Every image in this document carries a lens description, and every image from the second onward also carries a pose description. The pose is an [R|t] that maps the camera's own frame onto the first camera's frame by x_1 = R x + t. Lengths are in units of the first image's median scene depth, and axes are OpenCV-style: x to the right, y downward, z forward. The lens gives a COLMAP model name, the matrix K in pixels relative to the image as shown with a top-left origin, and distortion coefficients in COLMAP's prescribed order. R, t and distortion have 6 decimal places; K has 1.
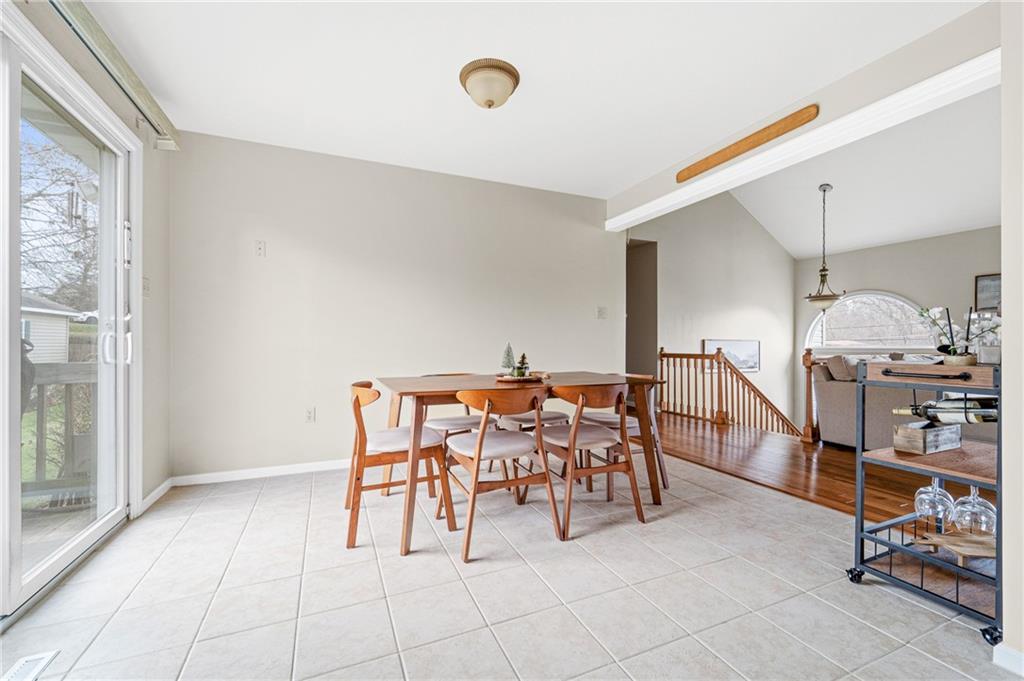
lens RADIAL K [[413.9, 0, 503.4], [0, 413.9, 340.7], [0, 0, 1]] dist [0.000010, -0.000032]
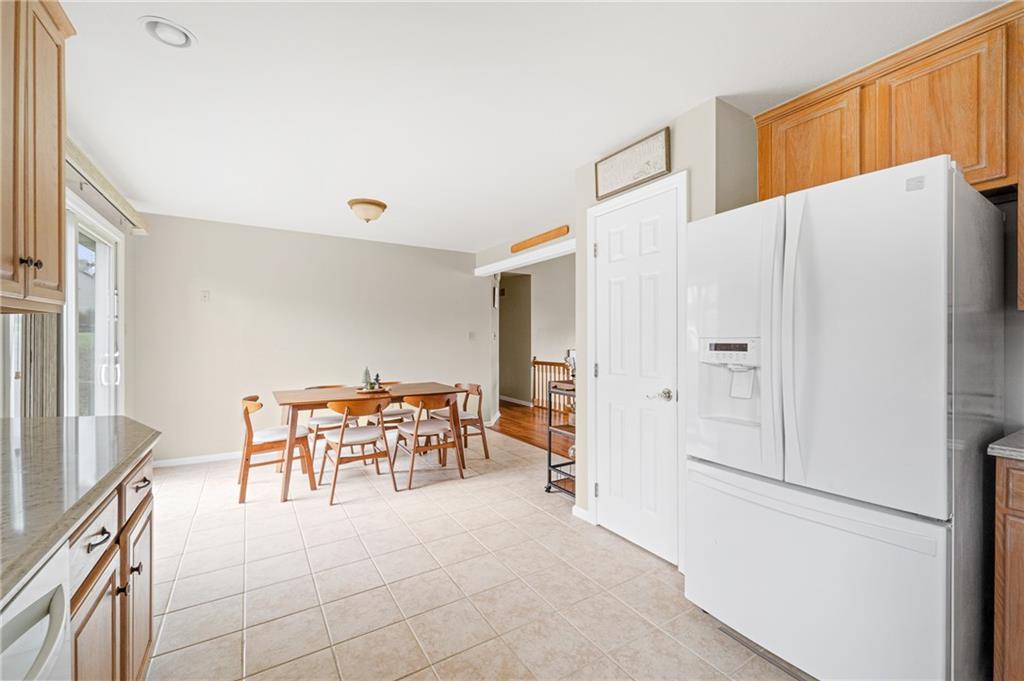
lens RADIAL K [[413.9, 0, 503.4], [0, 413.9, 340.7], [0, 0, 1]] dist [0.000010, -0.000032]
pose [[0.989462, -0.000713, 0.144790, 0.117103], [-0.000669, 0.999955, 0.009493, -0.053712], [-0.144791, -0.009489, 0.989417, -0.306424]]
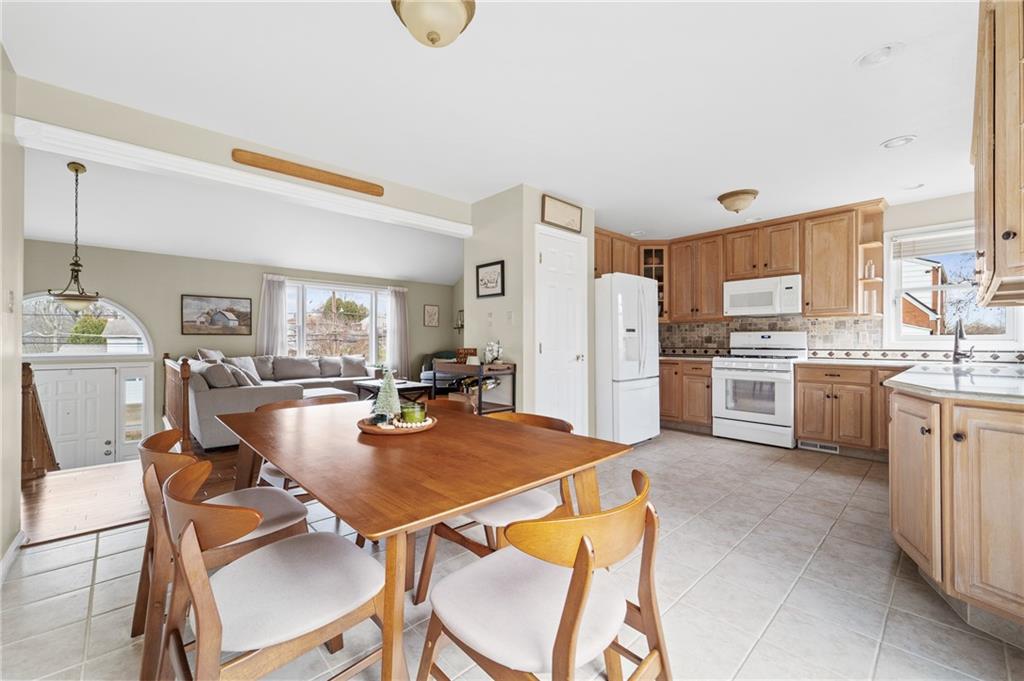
lens RADIAL K [[413.9, 0, 503.4], [0, 413.9, 340.7], [0, 0, 1]] dist [0.000010, -0.000032]
pose [[-0.333653, 0.000699, 0.942696, -0.341064], [-0.006082, 0.999977, -0.002894, -0.020922], [-0.942677, -0.006699, -0.333641, 0.509767]]
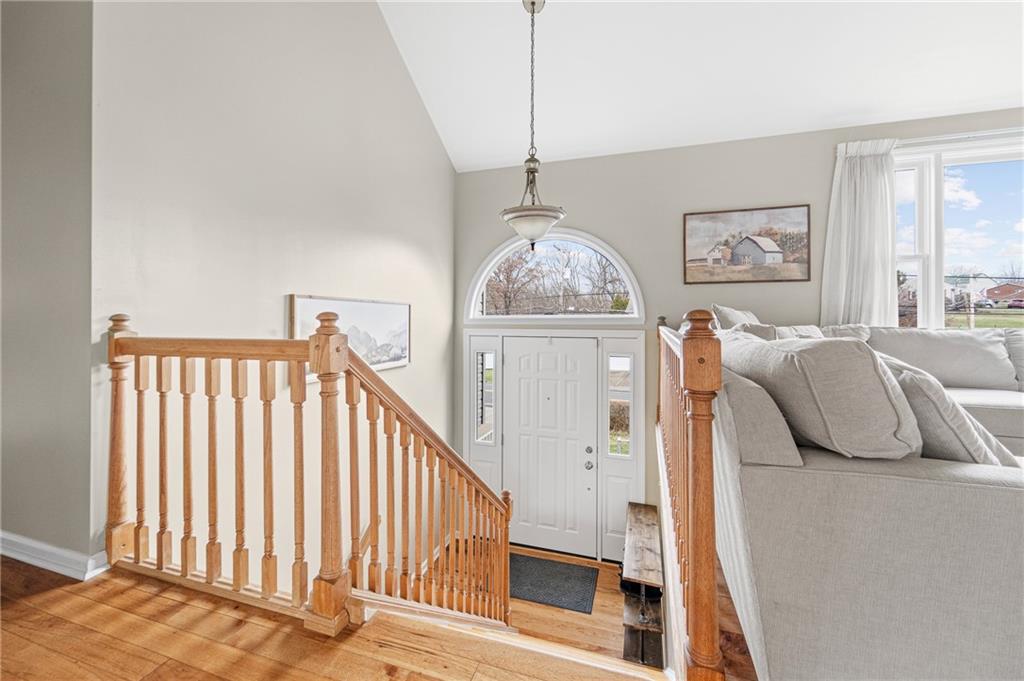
lens RADIAL K [[426.6, 0, 502.8], [0, 426.6, 315.4], [0, 0, 1]] dist [0.000019, -0.000048]
pose [[0.659855, 0.002847, 0.751388, 0.401246], [-0.004687, 0.999989, 0.000327, 0.017554], [-0.751379, -0.003738, 0.659861, 0.757931]]
